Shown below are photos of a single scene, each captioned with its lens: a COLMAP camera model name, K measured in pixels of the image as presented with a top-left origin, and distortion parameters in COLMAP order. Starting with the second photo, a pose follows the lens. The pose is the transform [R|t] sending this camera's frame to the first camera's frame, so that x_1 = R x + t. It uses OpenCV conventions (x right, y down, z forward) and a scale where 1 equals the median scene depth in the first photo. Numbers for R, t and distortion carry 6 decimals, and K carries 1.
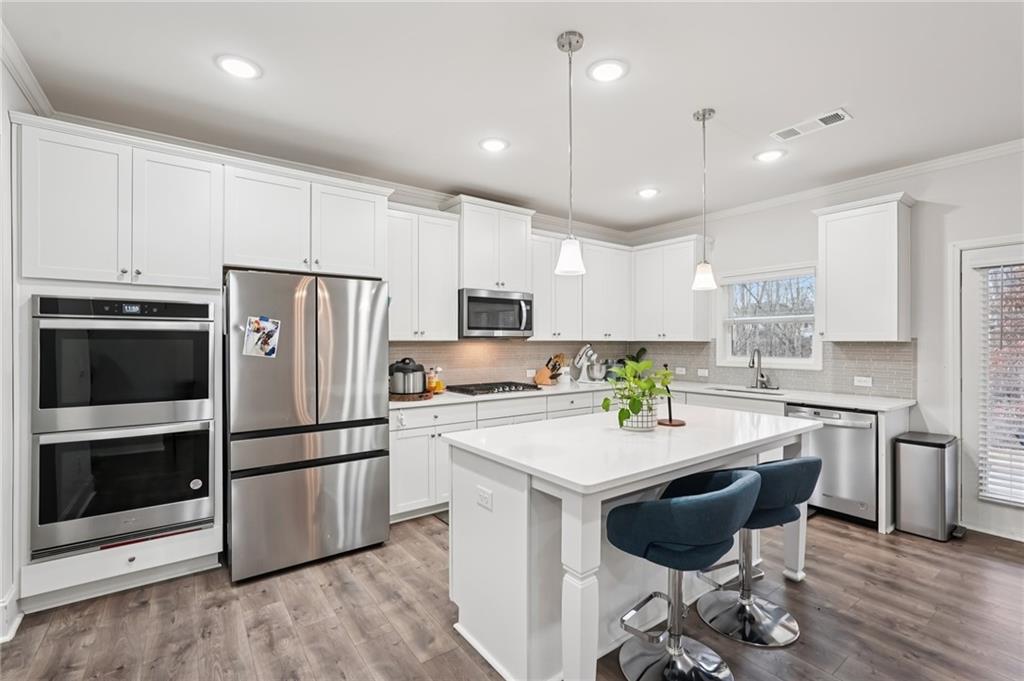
lens RADIAL K [[458.9, 0, 512.0], [0, 458.9, 339.4], [0, 0, 1]] dist [-0.012338, 0.007563]
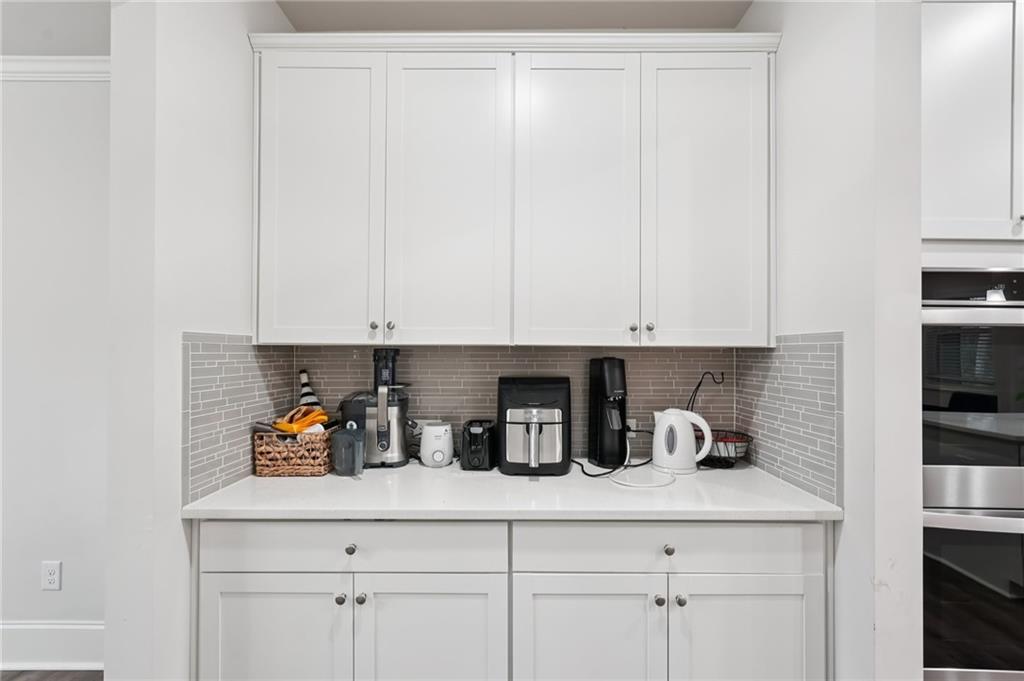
lens RADIAL K [[458.9, 0, 514.1], [0, 458.9, 345.6], [0, 0, 1]] dist [-0.012338, 0.007563]
pose [[0.797722, -0.000587, -0.603026, -0.620801], [-0.002627, 0.999987, -0.004449, 0.003334], [0.603020, 0.005134, 0.797709, 0.130346]]
